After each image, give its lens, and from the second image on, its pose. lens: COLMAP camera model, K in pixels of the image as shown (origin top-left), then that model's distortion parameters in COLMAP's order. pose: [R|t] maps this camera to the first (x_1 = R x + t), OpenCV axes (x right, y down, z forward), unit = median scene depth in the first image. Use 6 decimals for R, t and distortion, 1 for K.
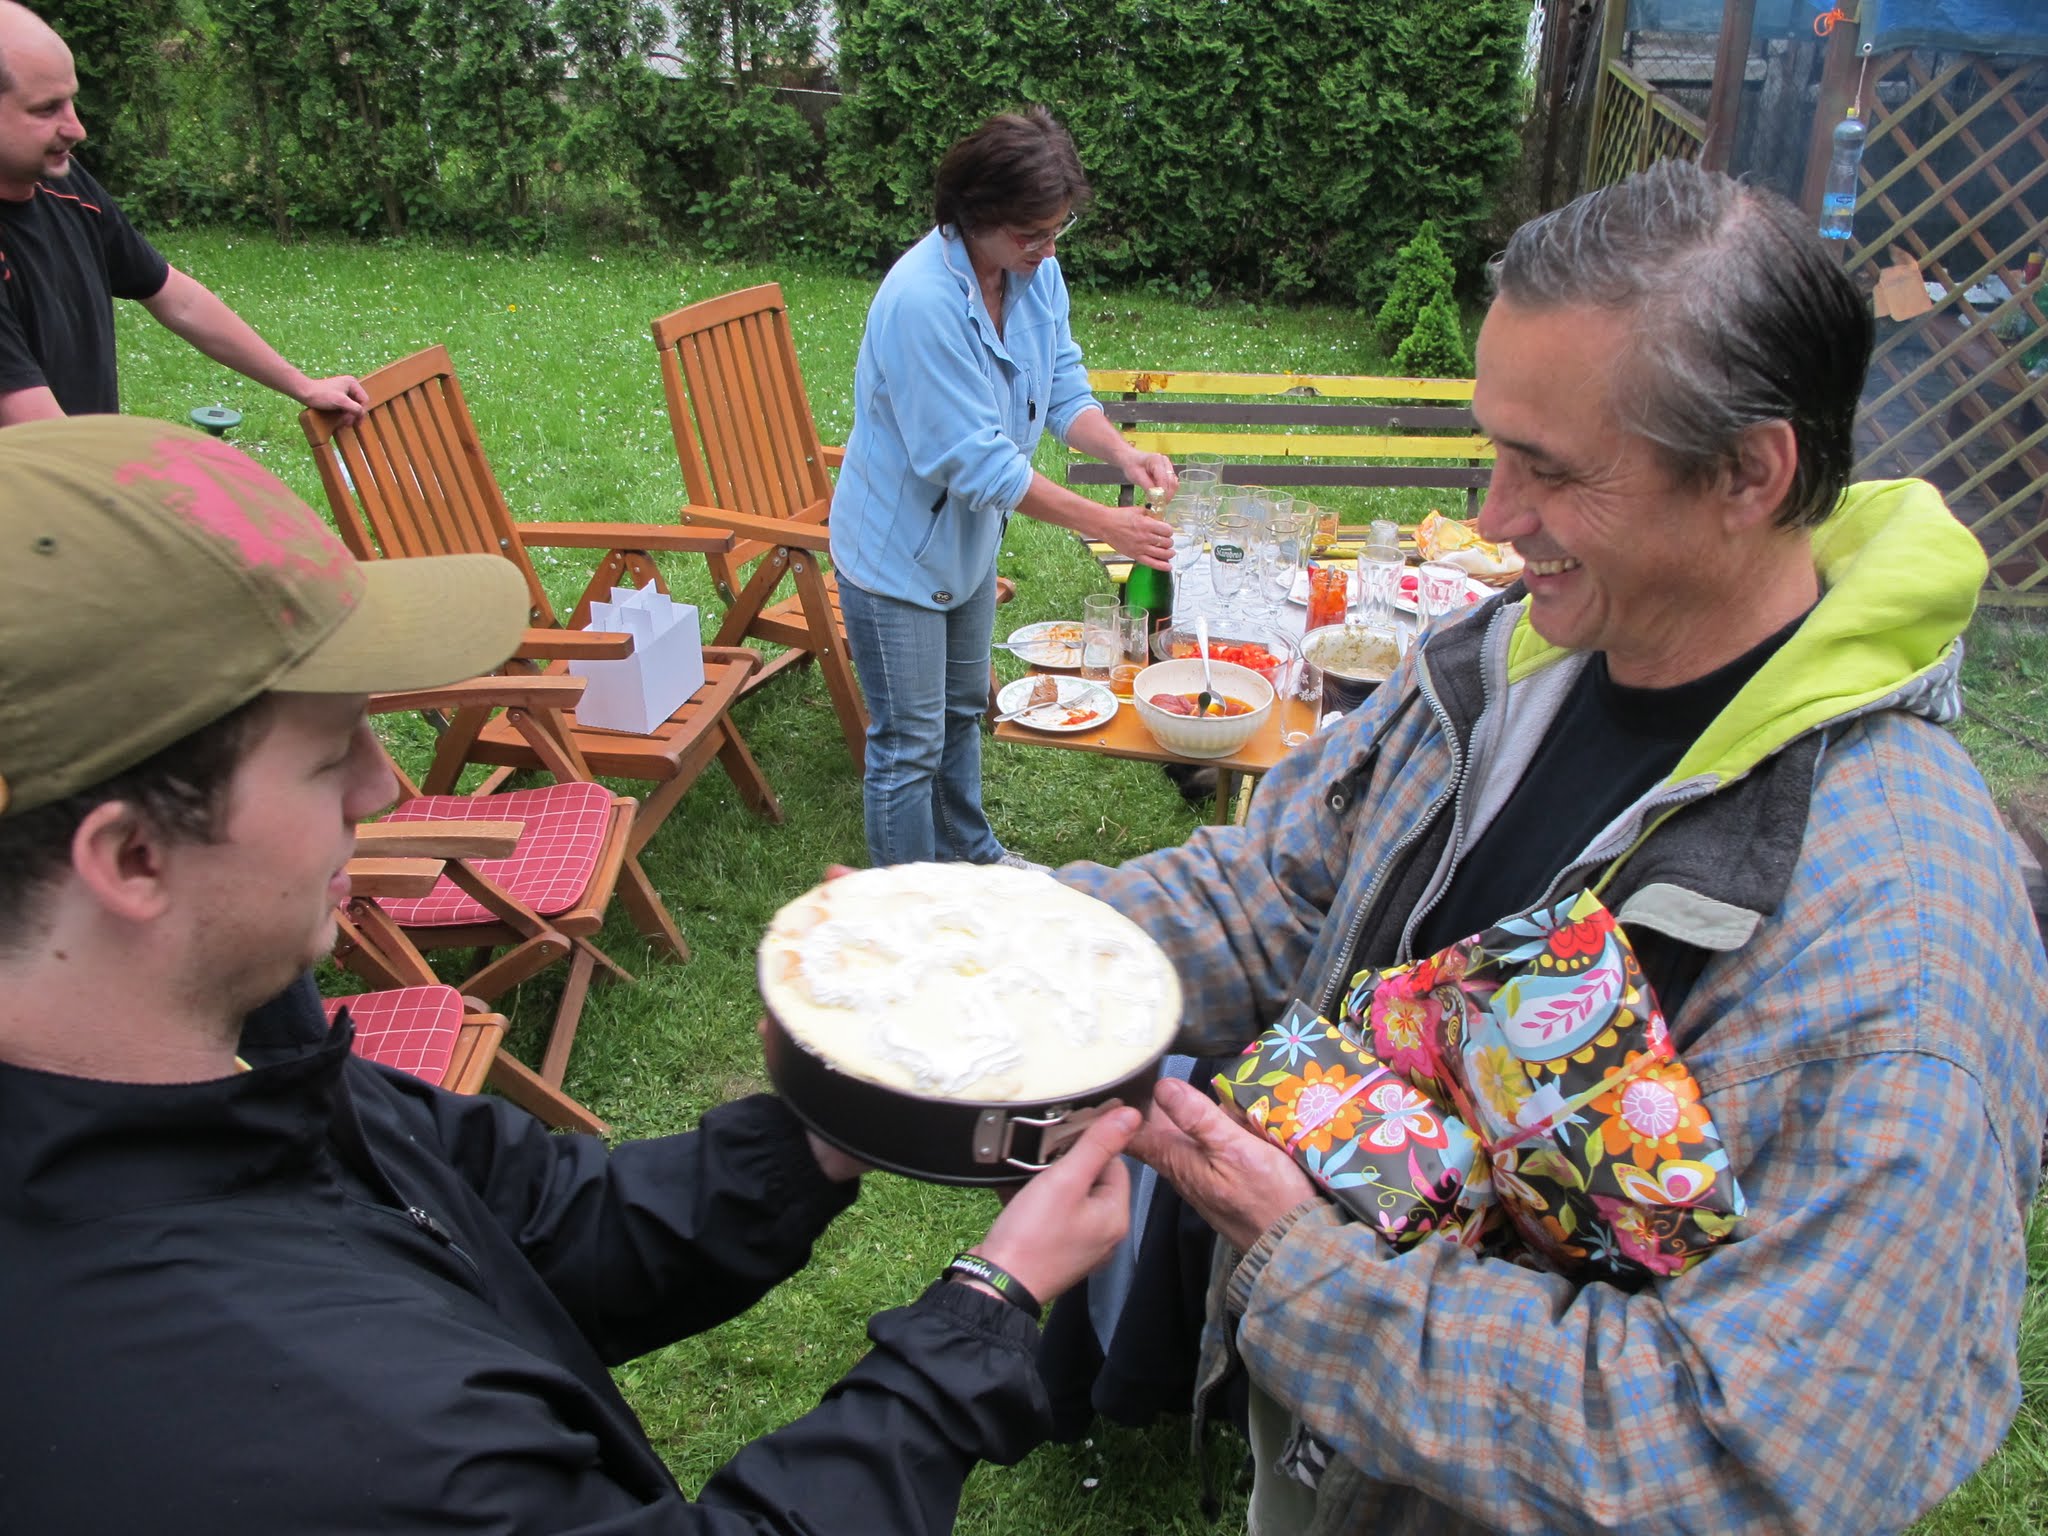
lens RADIAL K [[1717.5, 0, 1034.4], [0, 1717.5, 750.2], [0, 0, 1]] dist [-0.147655, 0.109883]
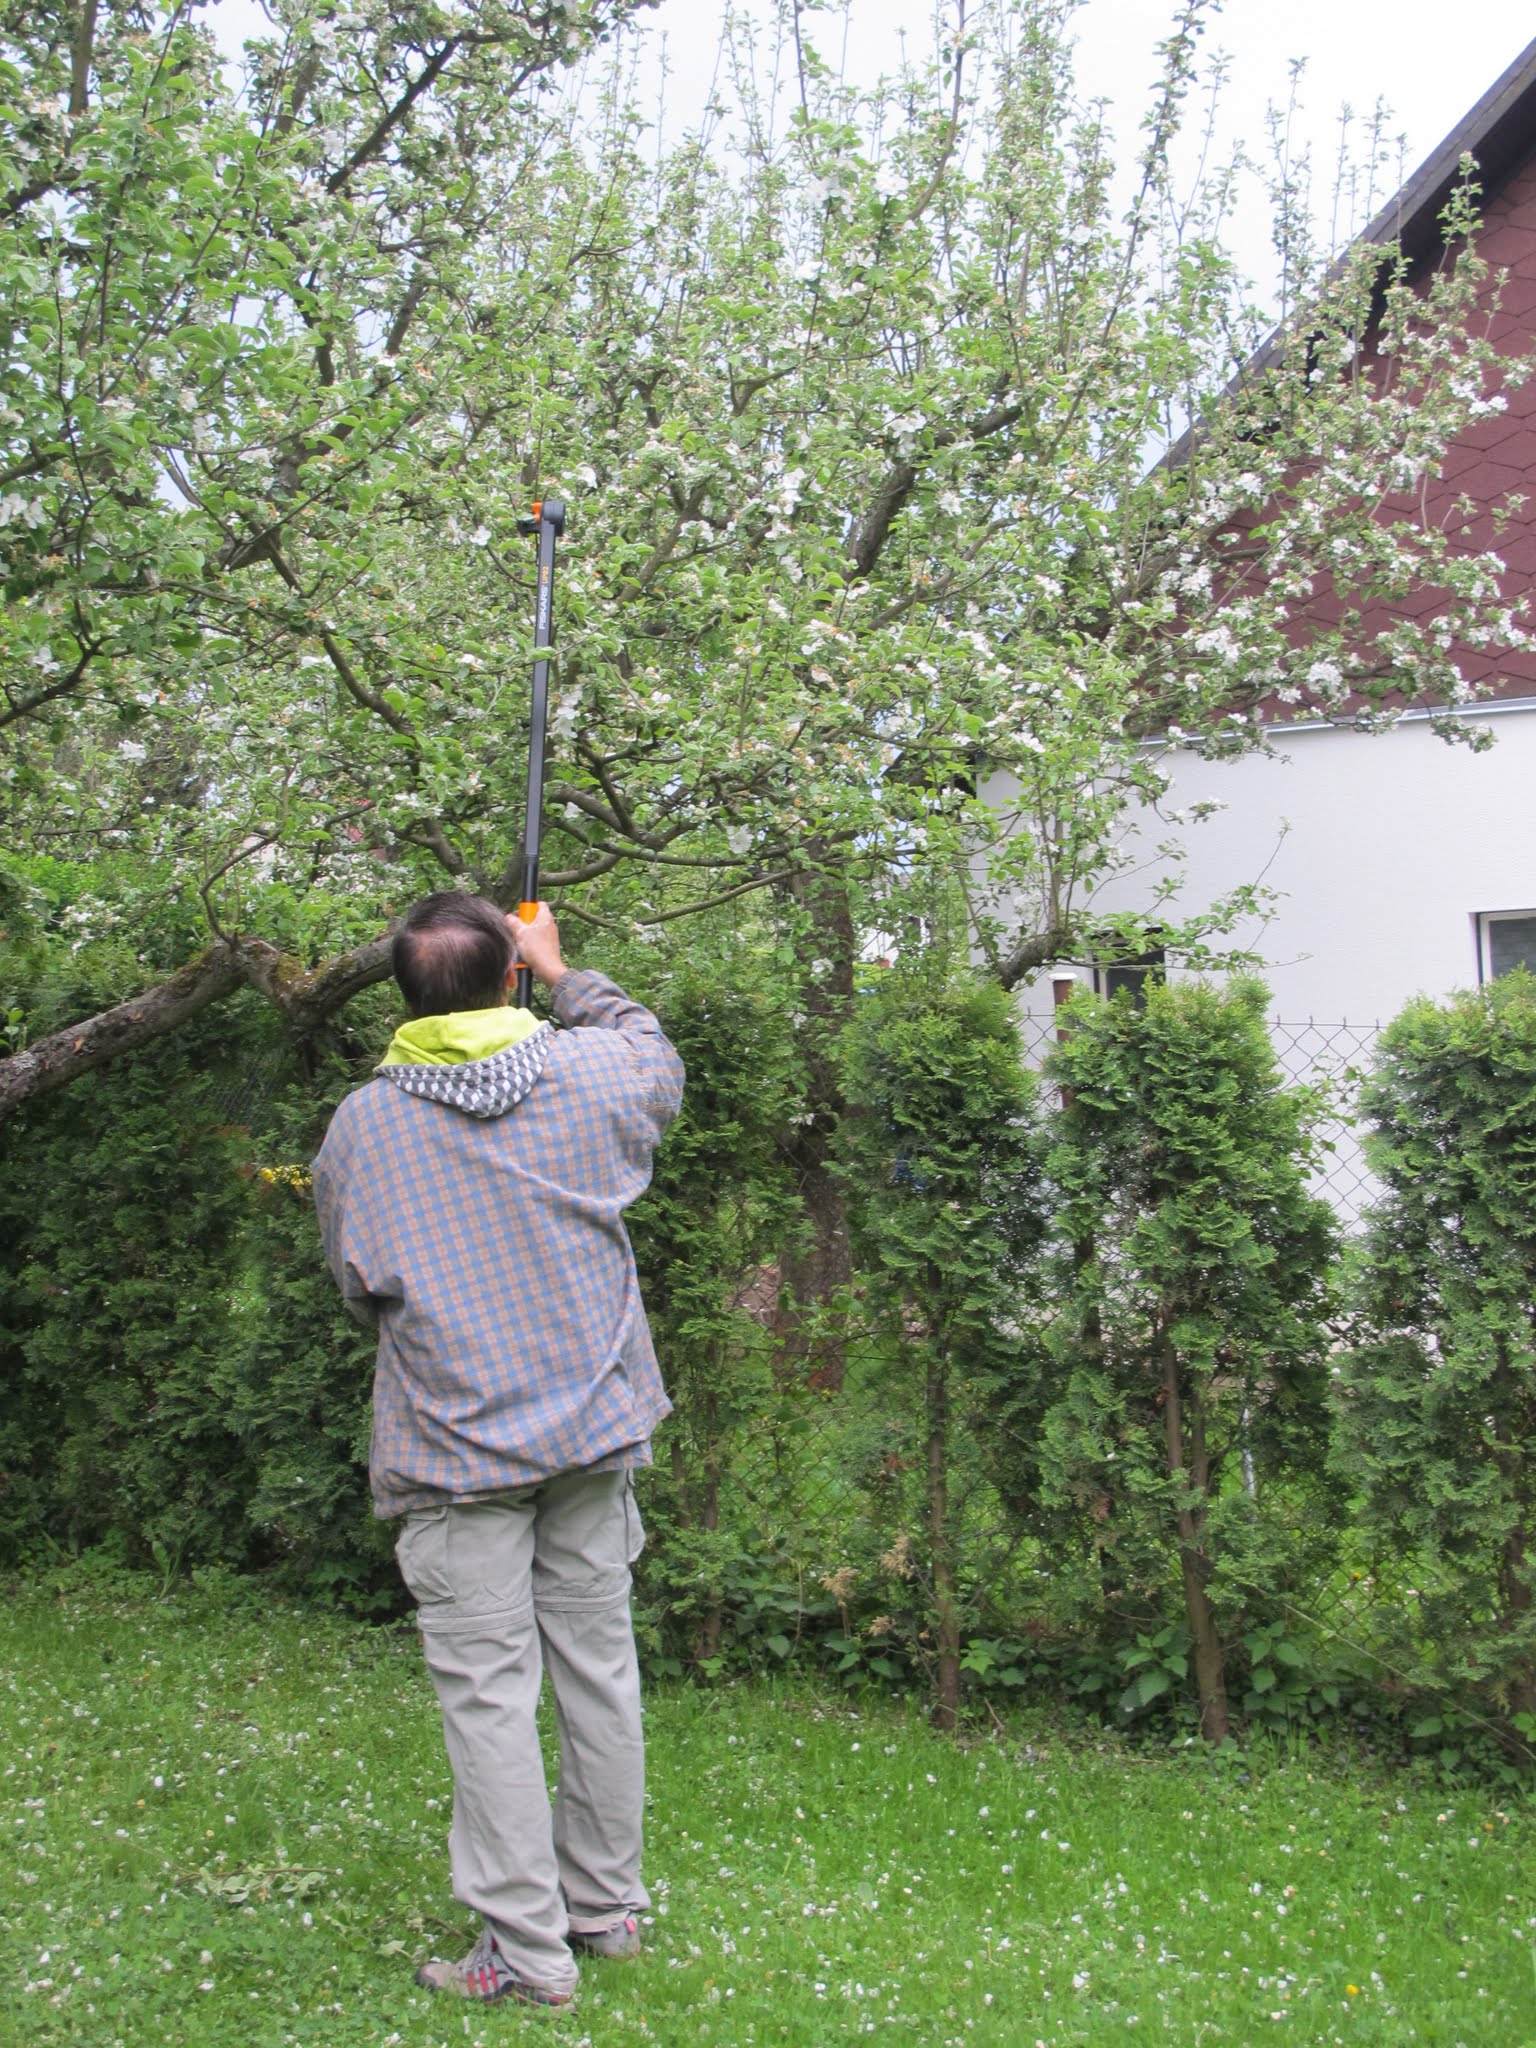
lens RADIAL K [[2691.0, 0, 752.5], [0, 2691.0, 1024.9], [0, 0, 1]] dist [-0.079720, 0.000000]
pose [[0.939119, -0.035422, -0.341761, -0.290831], [-0.133667, 0.878653, -0.458369, -0.159742], [0.316526, 0.476145, 0.820425, 0.362902]]
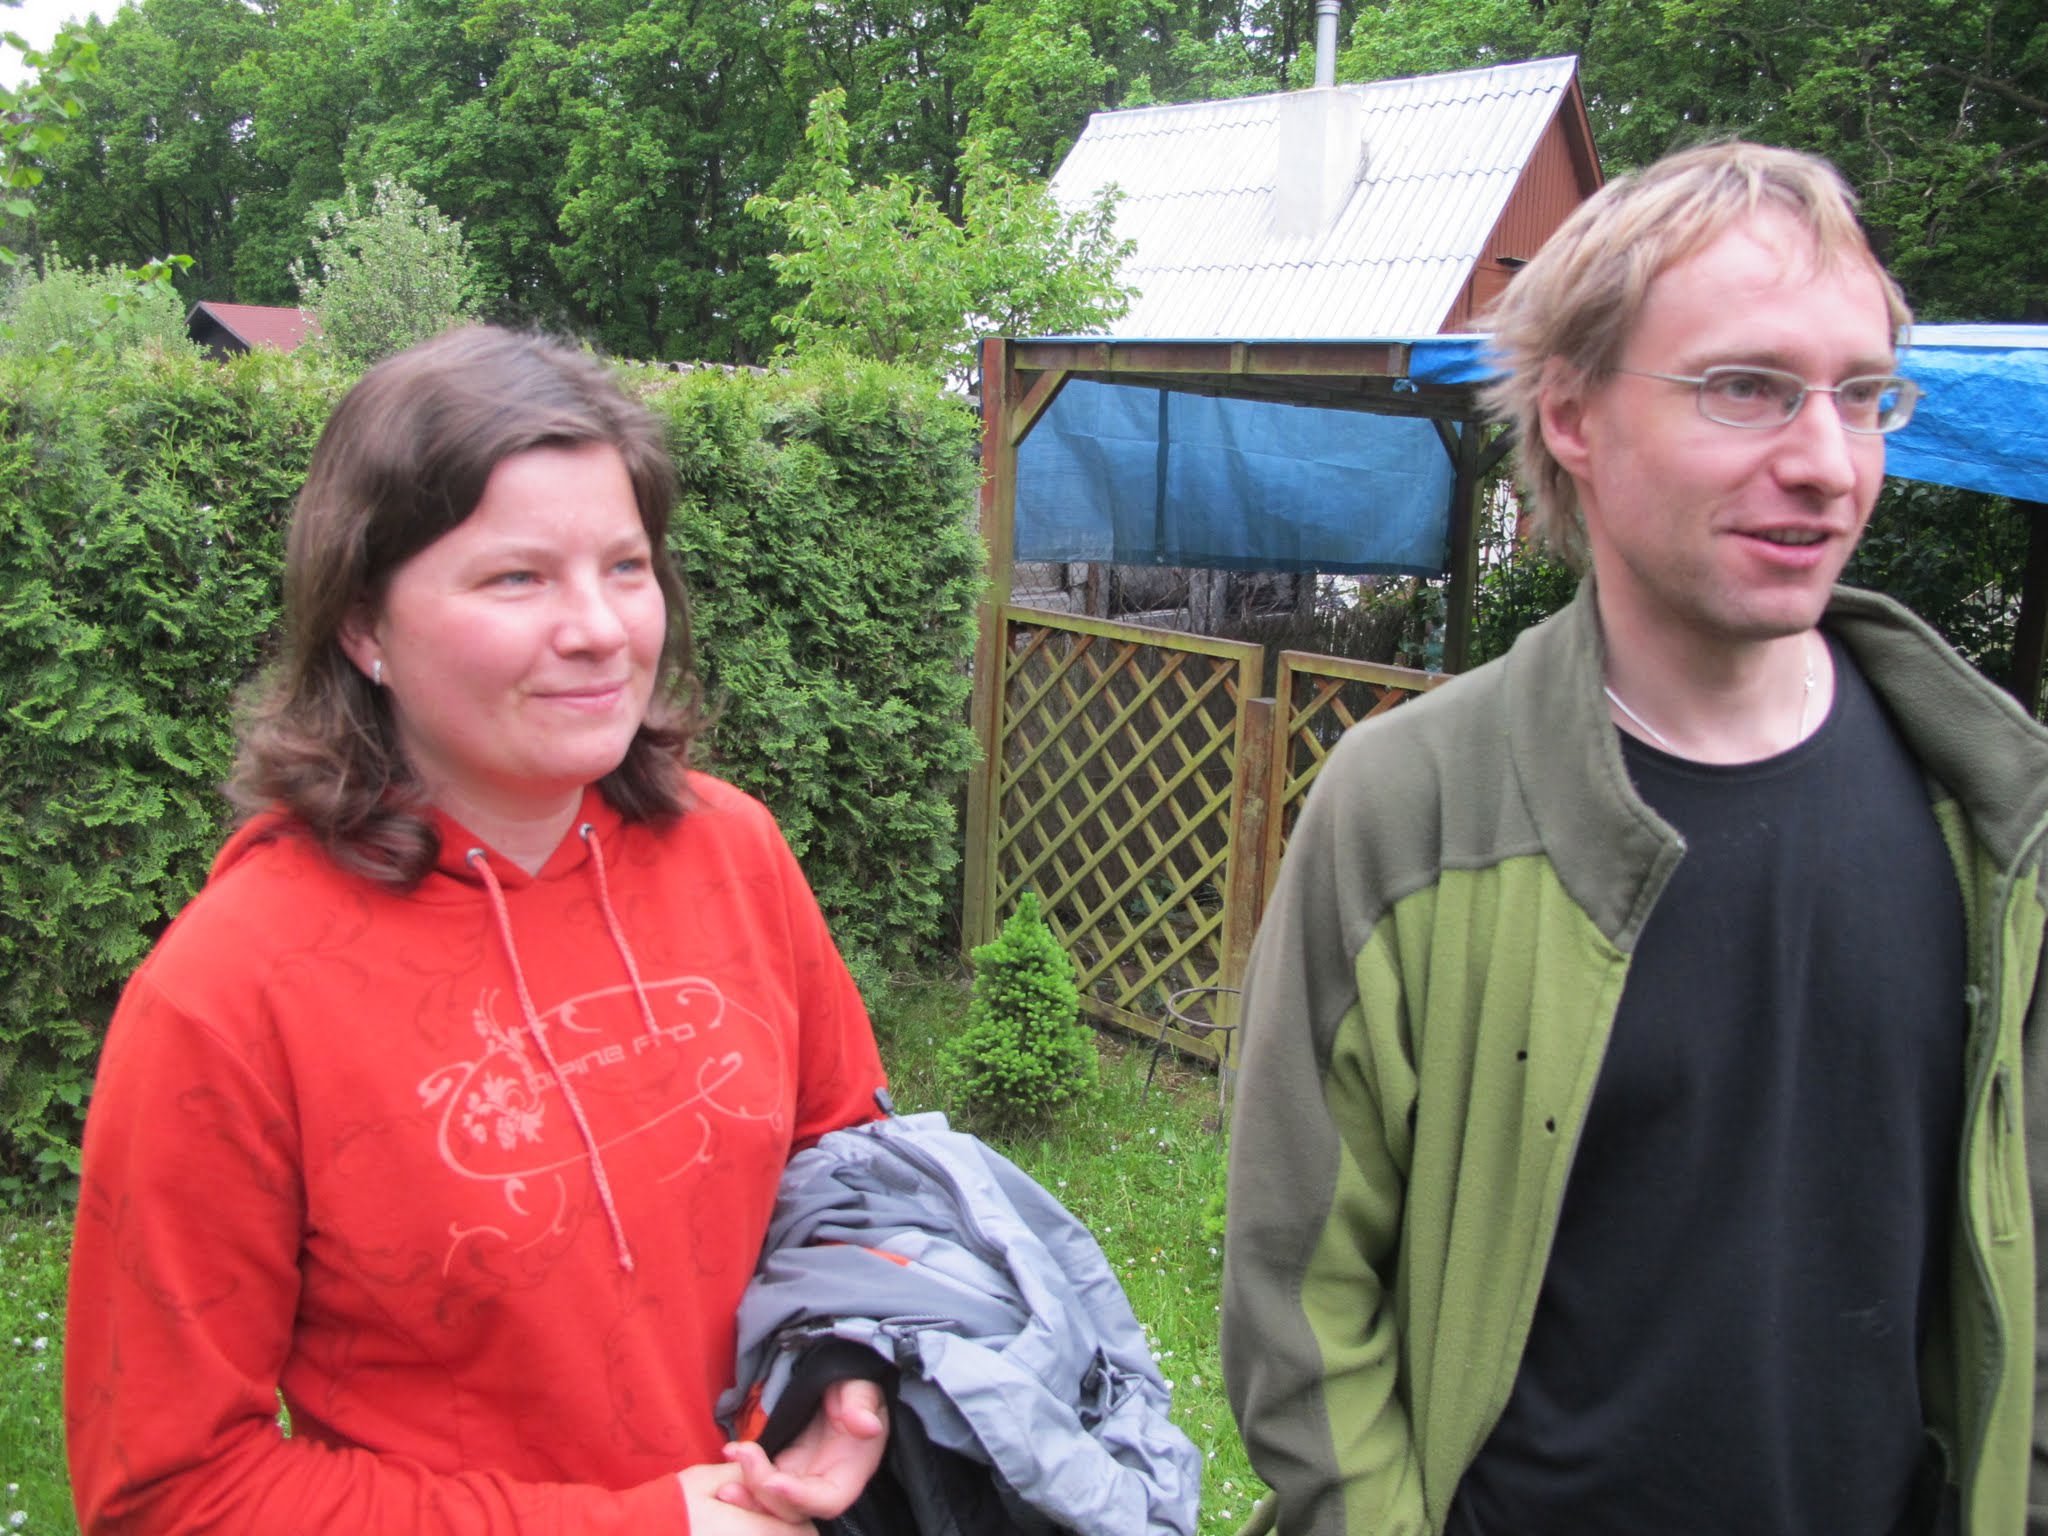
lens RADIAL K [[1717.5, 0, 1045.6], [0, 1717.5, 772.0], [0, 0, 1]] dist [-0.147655, 0.109883]
pose [[0.635309, -0.109542, 0.764449, -0.191052], [0.323378, 0.936658, -0.134530, -0.258904], [-0.701291, 0.332674, 0.630491, 0.584054]]
